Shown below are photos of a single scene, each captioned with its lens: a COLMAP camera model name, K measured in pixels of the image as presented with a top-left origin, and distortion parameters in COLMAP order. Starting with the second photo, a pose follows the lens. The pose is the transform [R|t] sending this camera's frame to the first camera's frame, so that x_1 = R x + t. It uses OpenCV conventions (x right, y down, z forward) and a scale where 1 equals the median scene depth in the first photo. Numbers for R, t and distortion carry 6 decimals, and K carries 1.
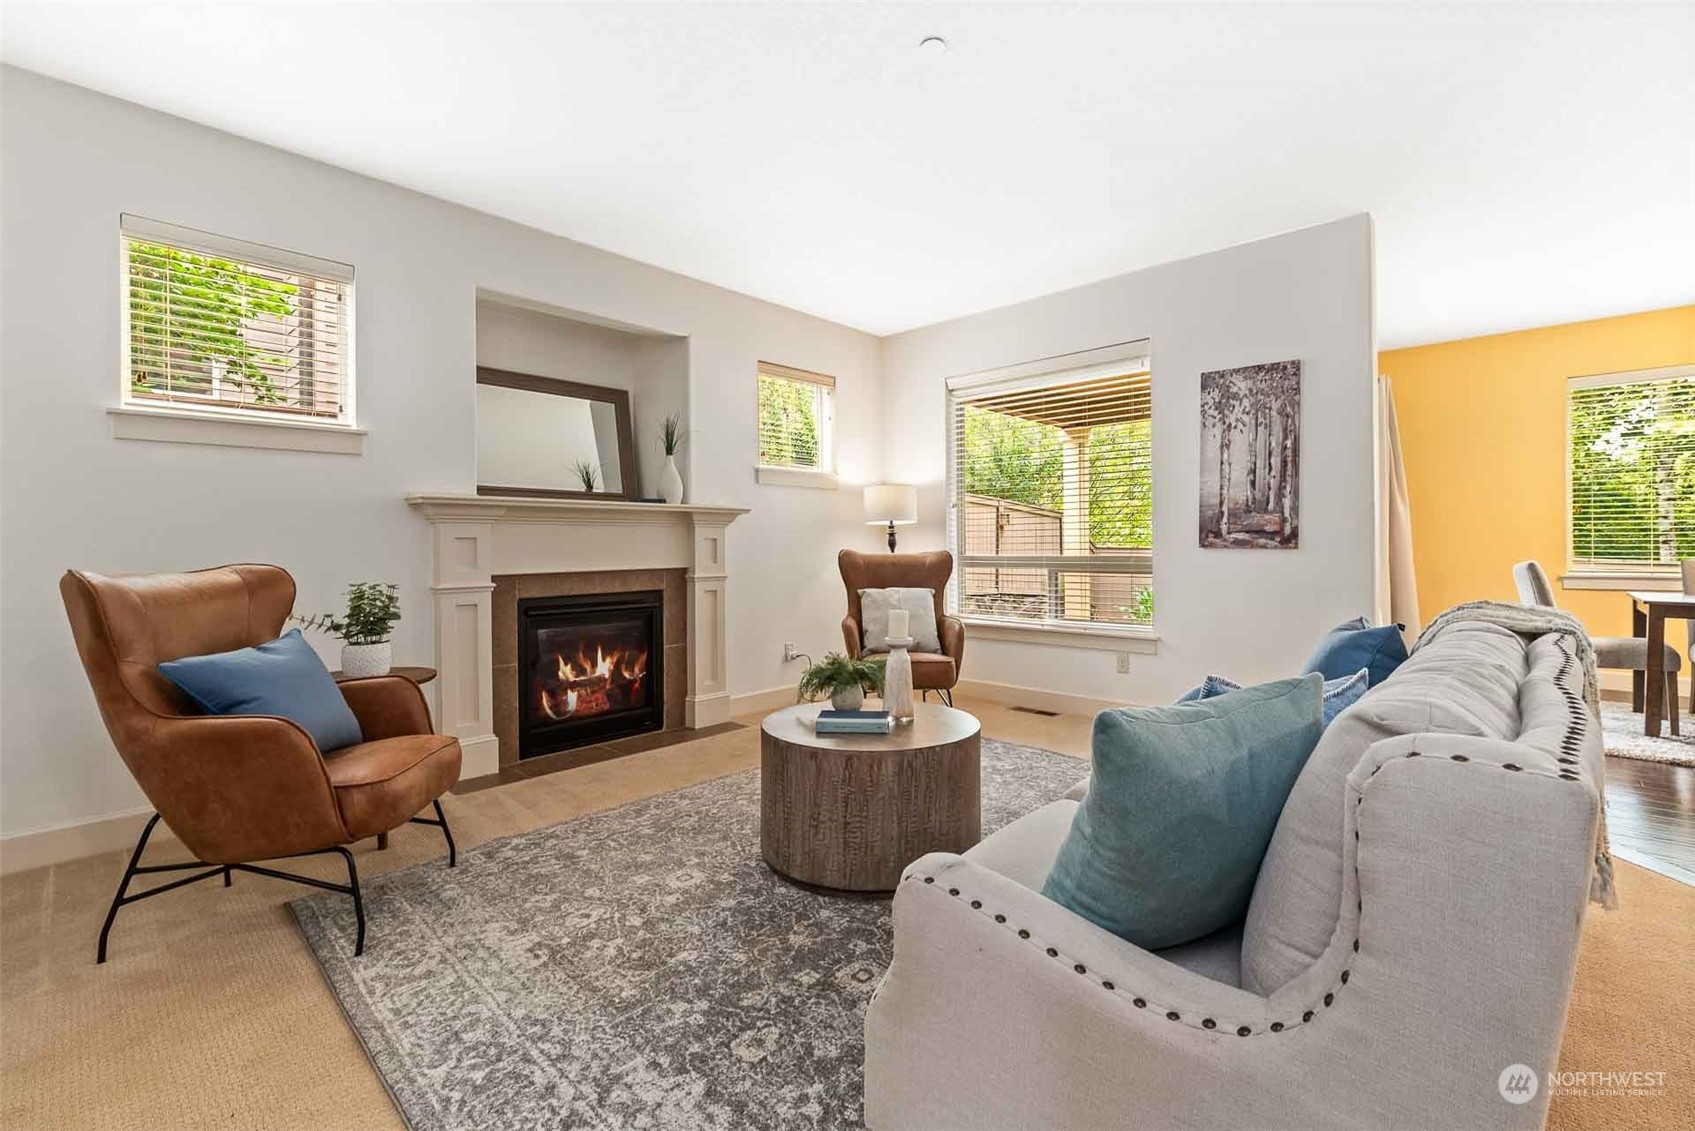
lens RADIAL K [[742.3, 0, 847.5], [0, 742.3, 543.2], [0, 0, 1]] dist [0.004273, -0.001474]
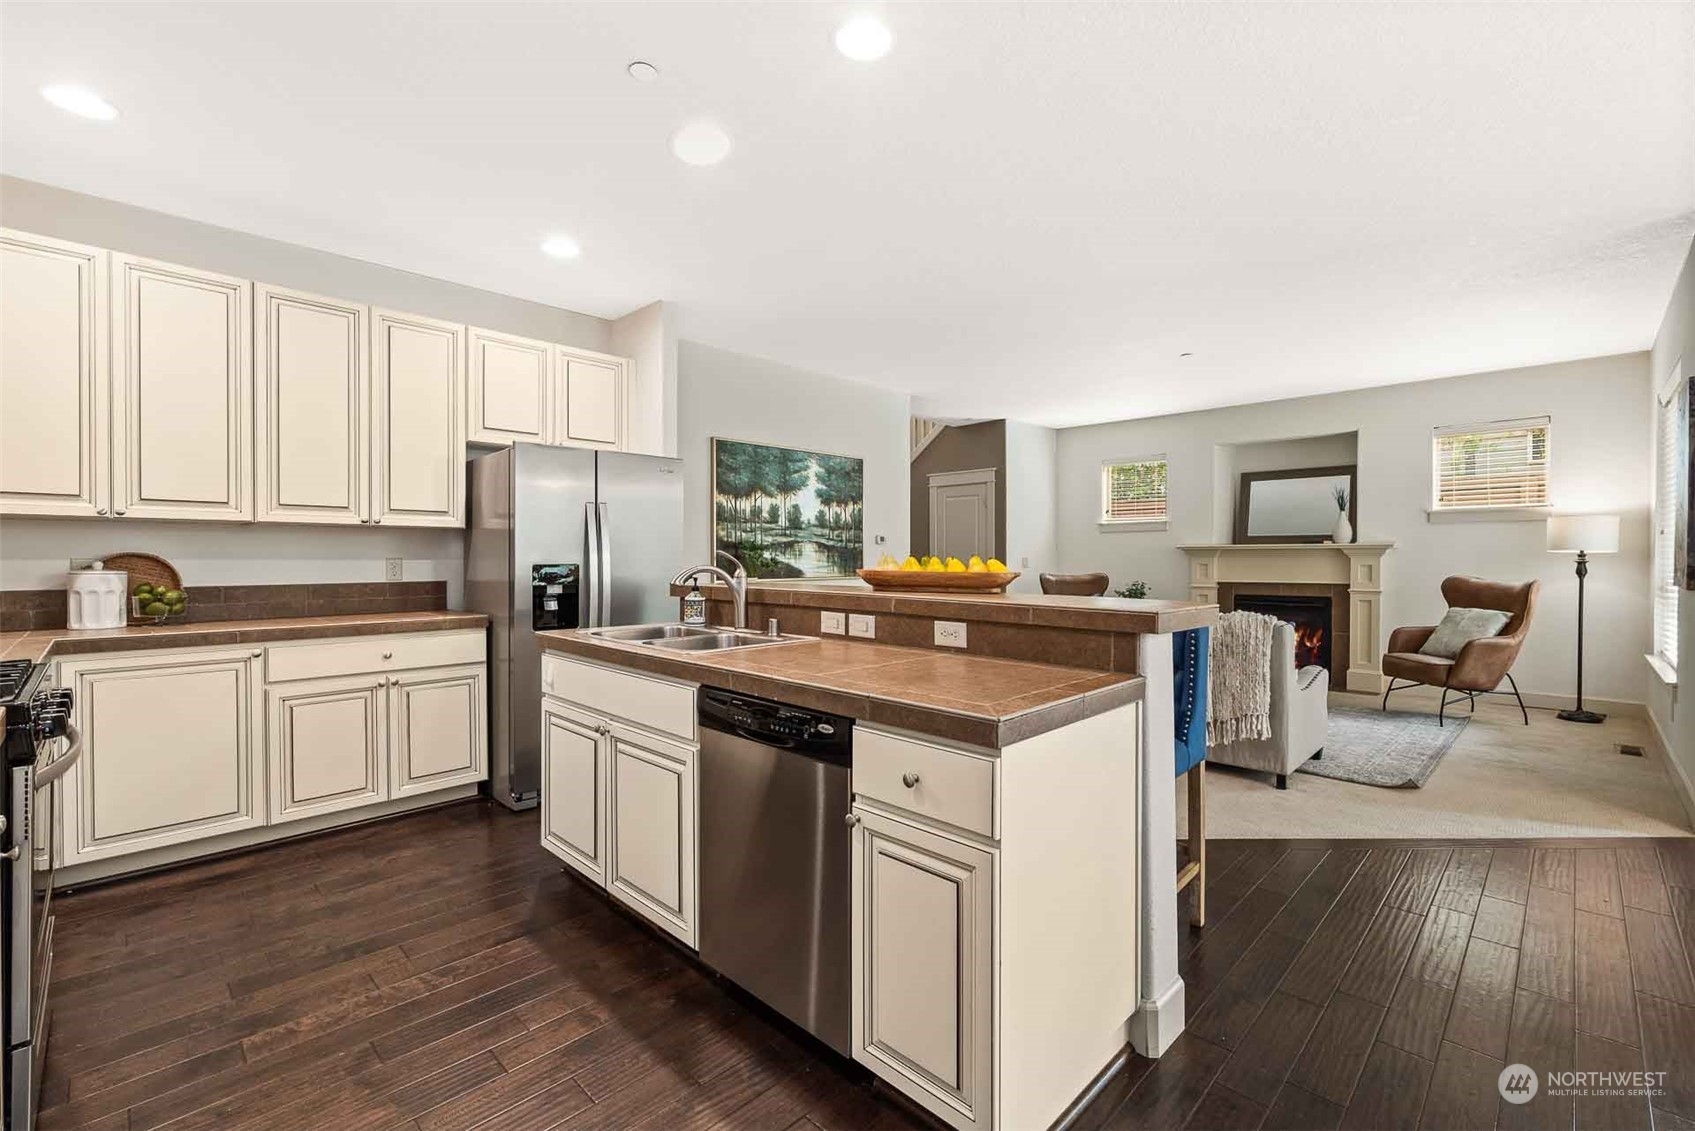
lens RADIAL K [[742.3, 0, 863.3], [0, 742.3, 563.2], [0, 0, 1]] dist [0.004273, -0.001474]
pose [[-0.009619, 0.022793, -0.999694, 1.491958], [0.013262, 0.999655, 0.022664, -0.064819], [0.999866, -0.013040, -0.009918, 0.007183]]
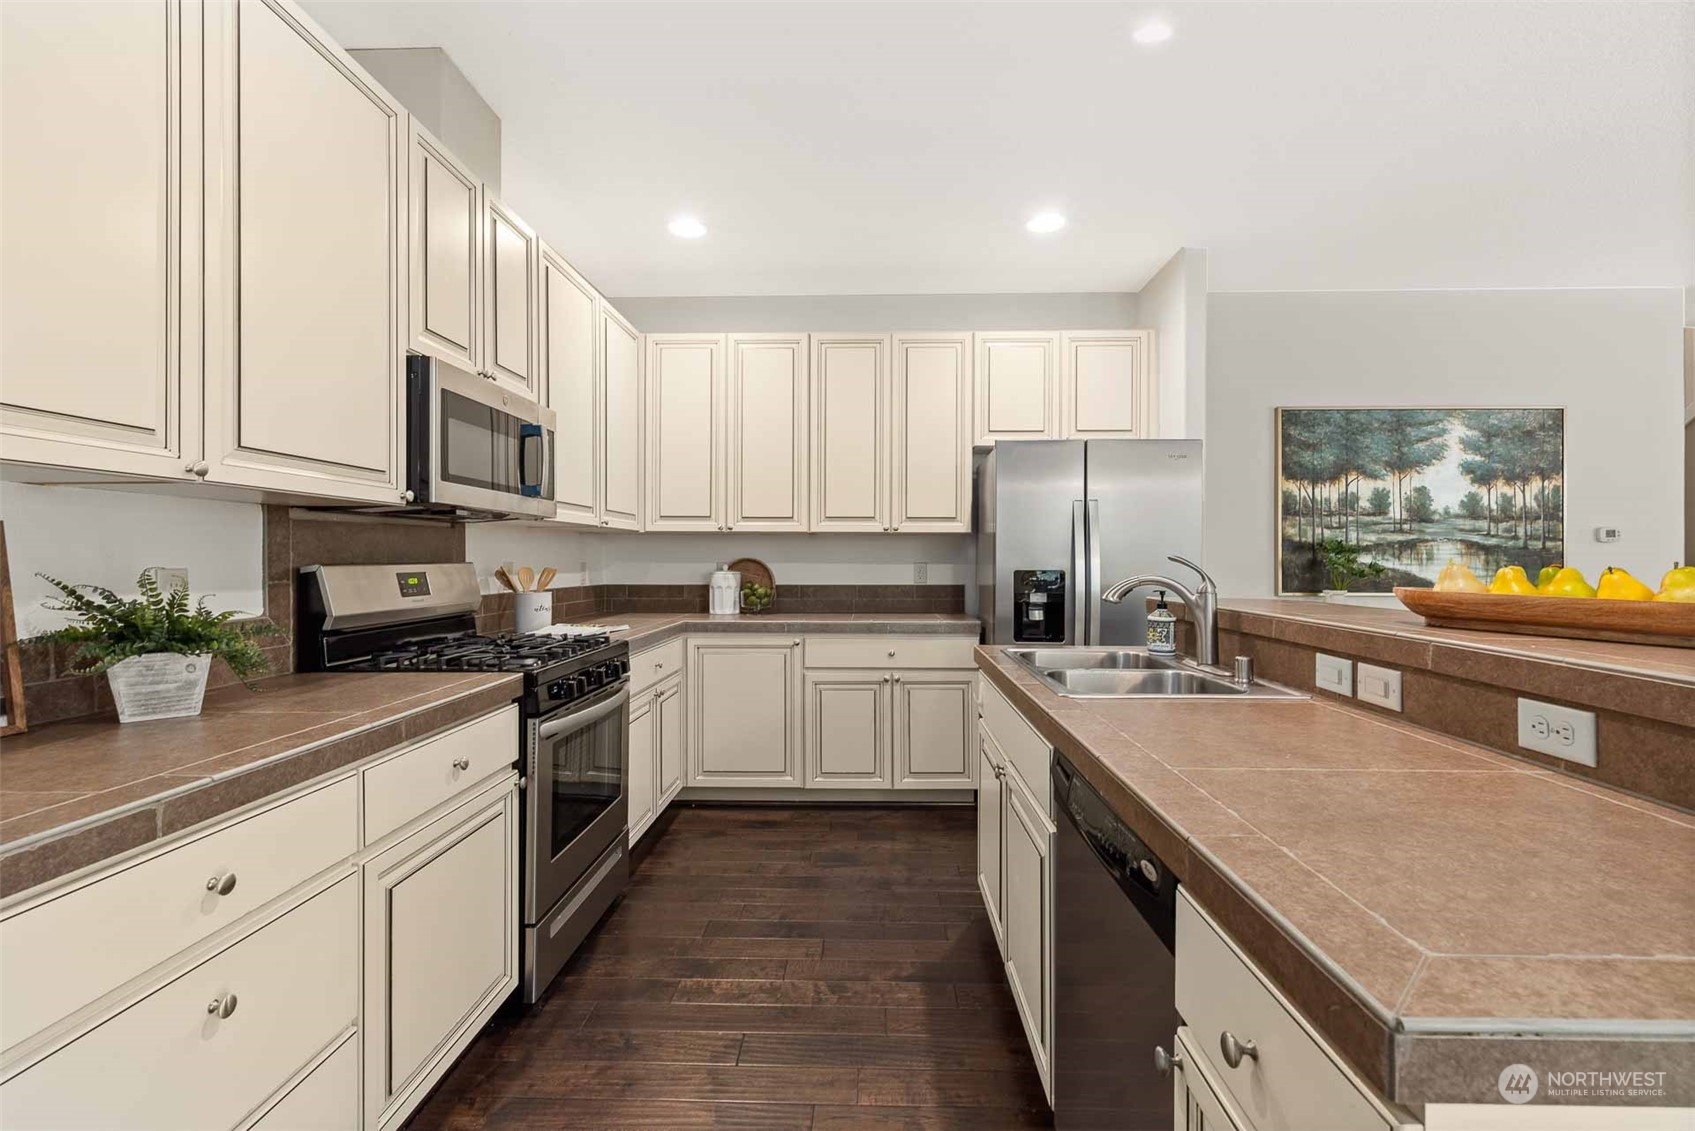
lens RADIAL K [[742.3, 0, 852.9], [0, 742.3, 558.5], [0, 0, 1]] dist [0.004273, -0.001474]
pose [[-0.746952, 0.013073, -0.664749, 1.287139], [0.018280, 0.999833, -0.000878, -0.064116], [0.664627, -0.012807, -0.747066, 0.106037]]
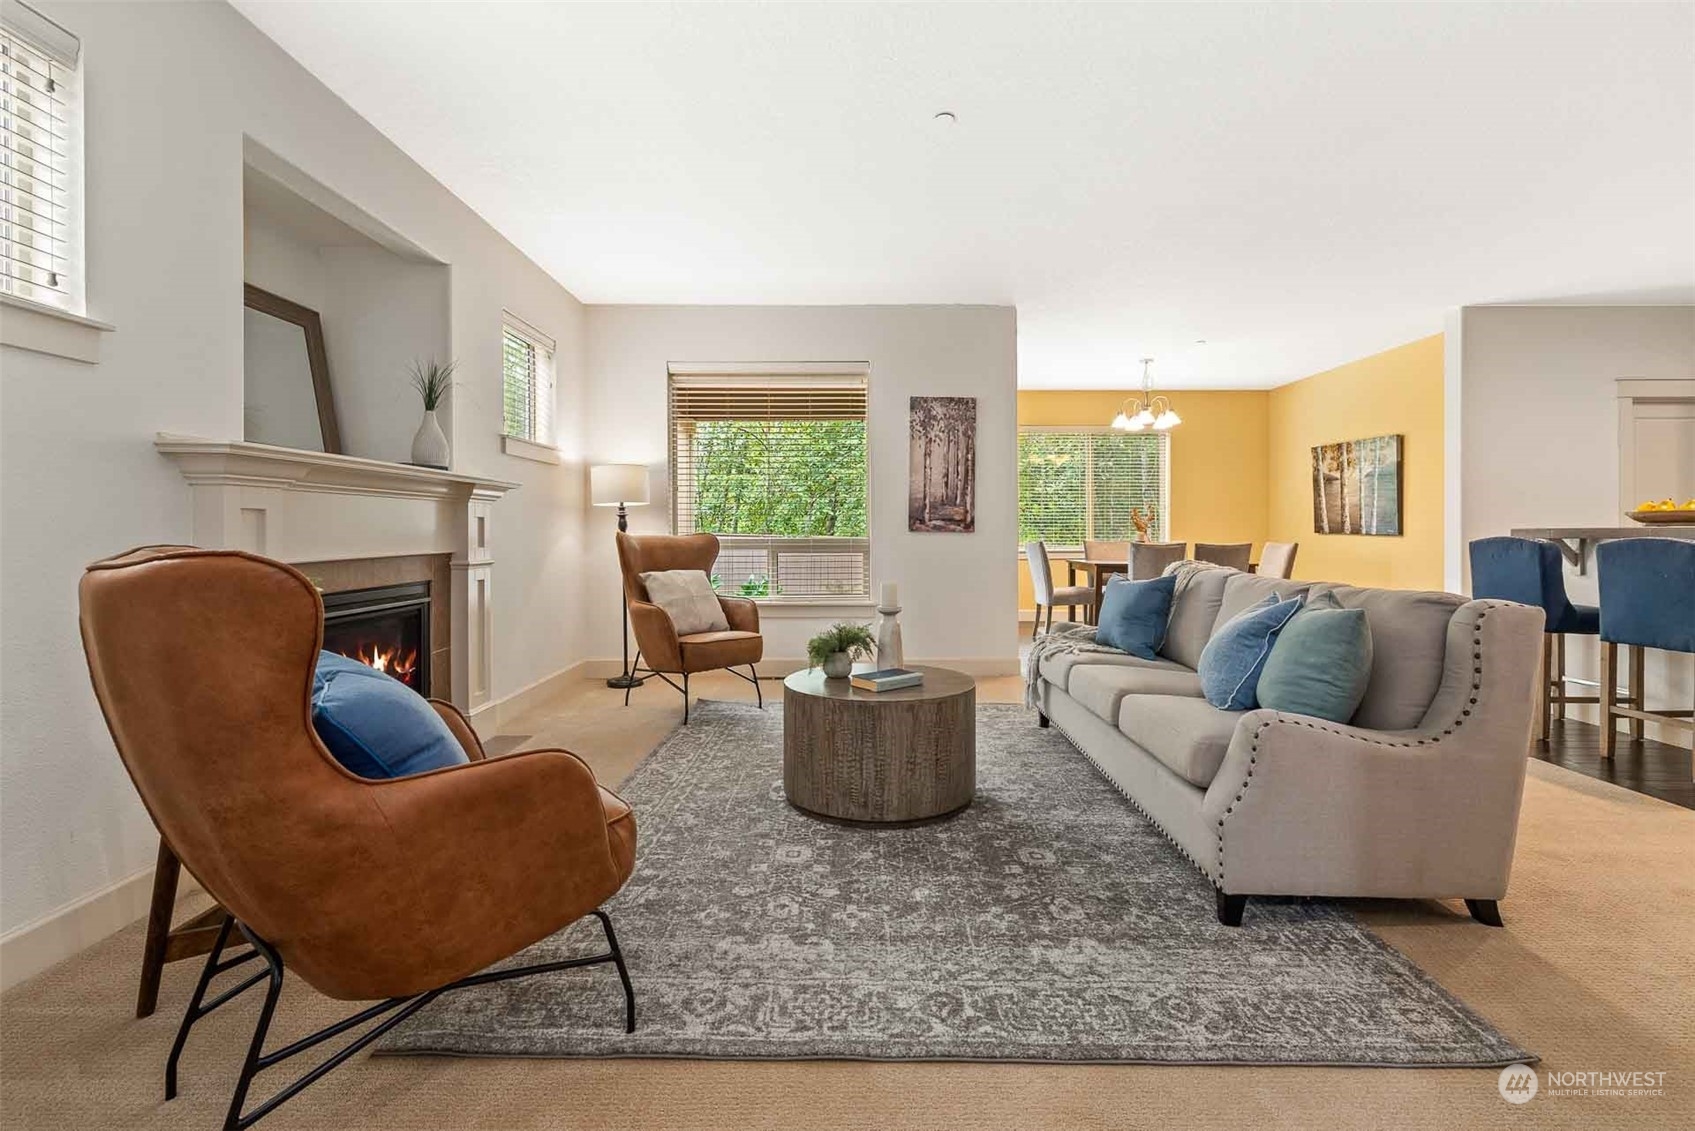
lens RADIAL K [[742.3, 0, 864.1], [0, 742.3, 534.0], [0, 0, 1]] dist [0.004273, -0.001474]
pose [[0.725280, 0.003711, 0.688444, -0.500932], [-0.006975, 0.999974, 0.001958, 0.008881], [-0.688419, -0.006222, 0.725287, 0.123483]]
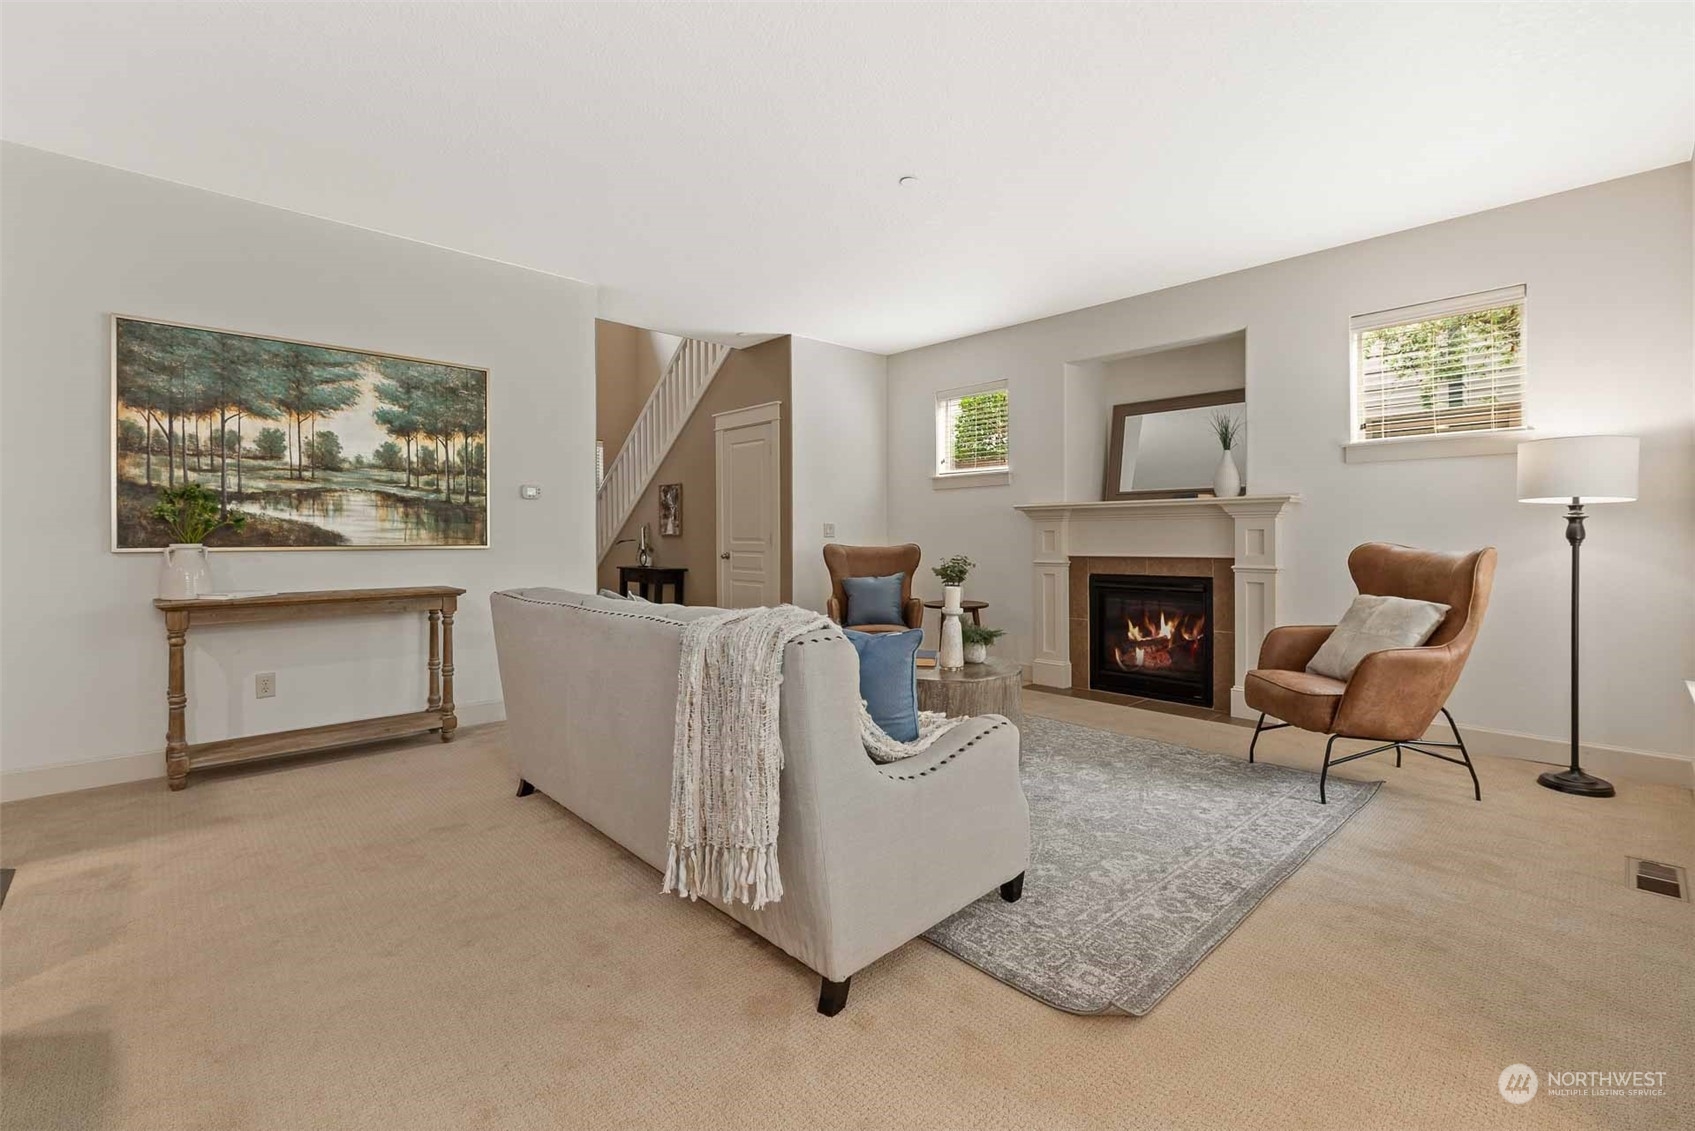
lens RADIAL K [[742.3, 0, 869.6], [0, 742.3, 532.2], [0, 0, 1]] dist [0.004273, -0.001474]
pose [[-0.042600, 0.008448, -0.999056, 0.934284], [0.013470, 0.999878, 0.007881, -0.019107], [0.999001, -0.013122, -0.042709, 0.600287]]
